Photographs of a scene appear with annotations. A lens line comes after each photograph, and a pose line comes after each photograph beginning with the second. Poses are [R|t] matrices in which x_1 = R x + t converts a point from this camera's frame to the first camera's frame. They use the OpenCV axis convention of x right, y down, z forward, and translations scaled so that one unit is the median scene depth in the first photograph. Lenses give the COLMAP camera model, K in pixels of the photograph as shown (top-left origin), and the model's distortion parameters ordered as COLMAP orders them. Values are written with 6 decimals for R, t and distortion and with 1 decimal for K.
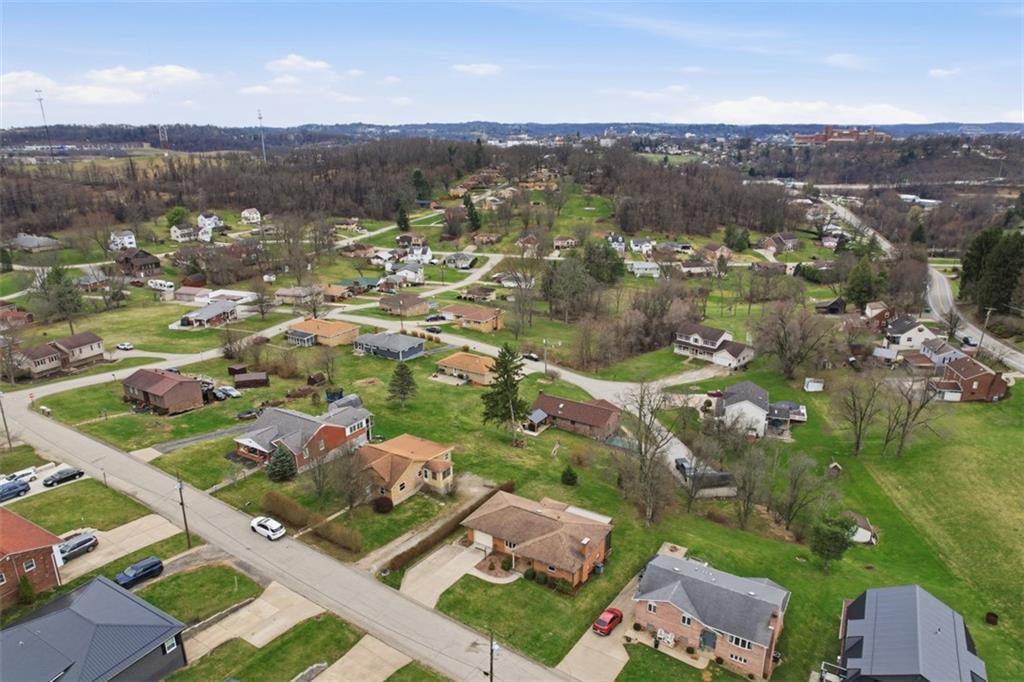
lens RADIAL K [[649.5, 0, 512.0], [0, 649.5, 341.0], [0, 0, 1]] dist [-0.065287, 0.055080]
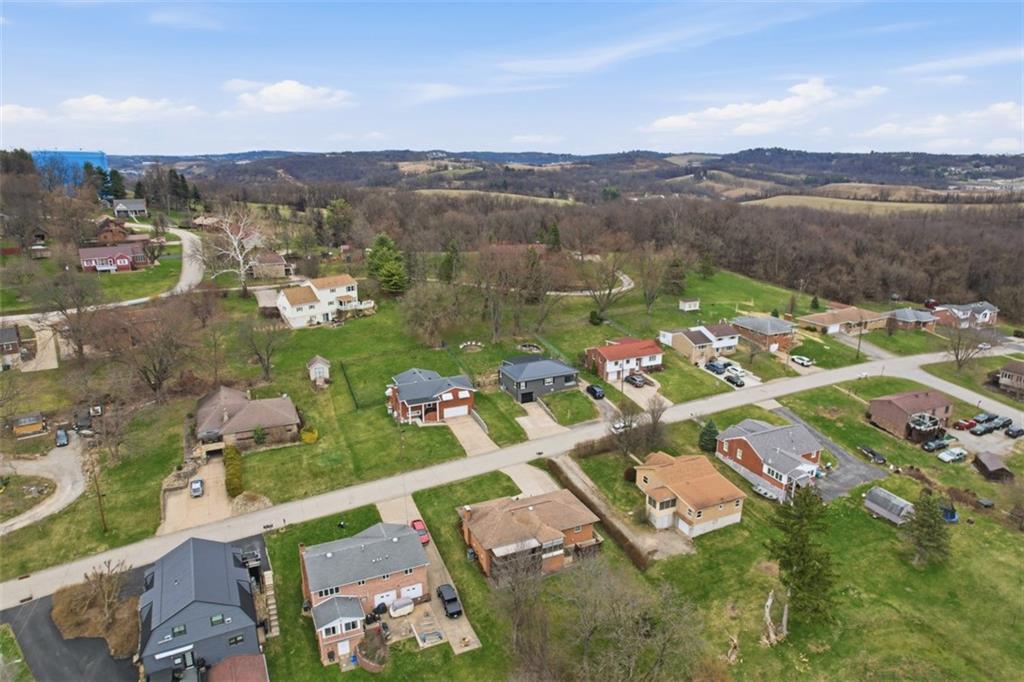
lens RADIAL K [[678.6, 0, 530.3], [0, 678.6, 337.7], [0, 0, 1]] dist [-0.000538, 0.002400]
pose [[-0.534635, 0.232654, -0.812427, 0.396184], [-0.268079, 0.865013, 0.424129, -0.203582], [0.801435, 0.444549, -0.400097, 0.586755]]
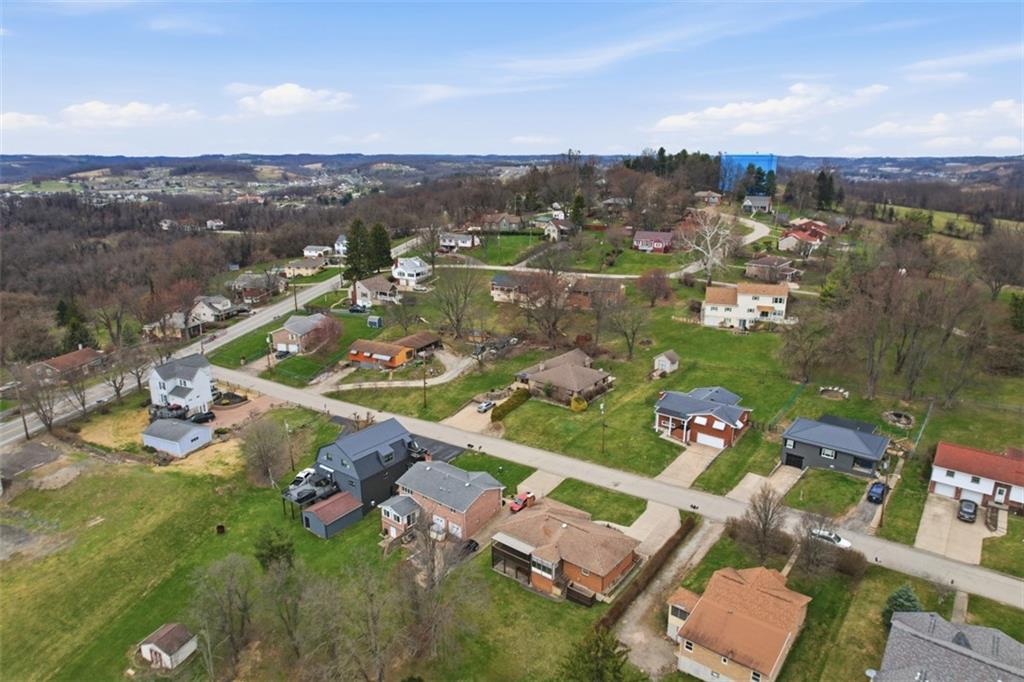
lens RADIAL K [[688.4, 0, 512.0], [0, 688.4, 341.0], [0, 0, 1]] dist [-0.005605, 0.001181]
pose [[-0.992932, -0.024735, 0.116078, 0.002023], [0.044676, 0.828204, 0.558643, -0.265340], [-0.109955, 0.559881, -0.821245, 0.774302]]
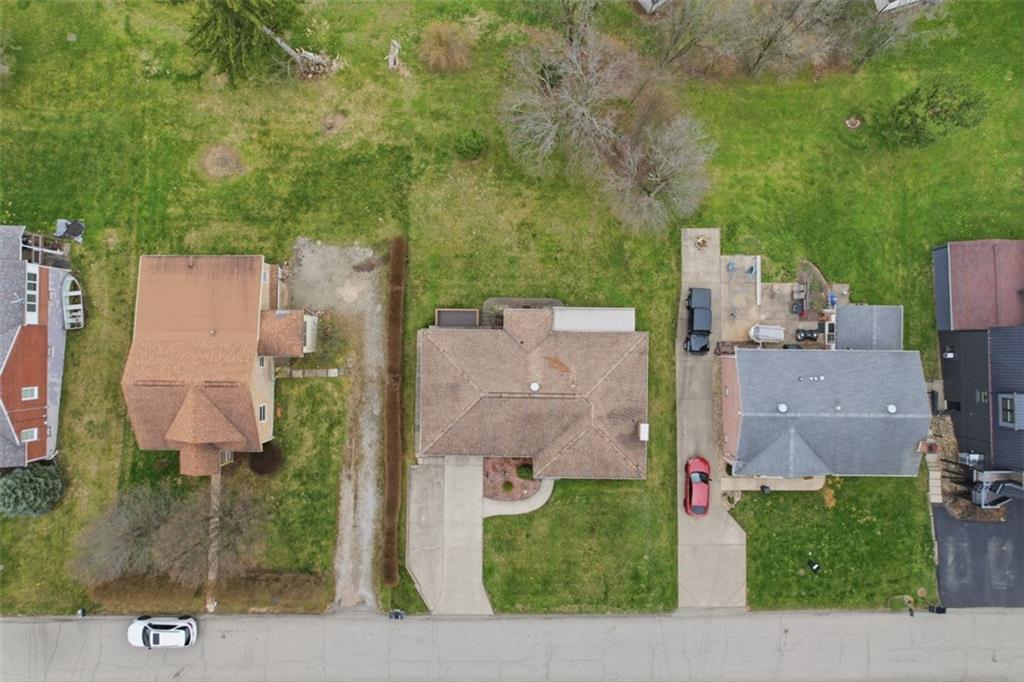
lens RADIAL K [[649.5, 0, 512.0], [0, 649.5, 341.0], [0, 0, 1]] dist [-0.065287, 0.055080]
pose [[0.857032, -0.515235, -0.005373, 0.021746], [0.170329, 0.273451, 0.946685, -0.131352], [-0.486296, -0.812255, 0.322116, 0.379412]]
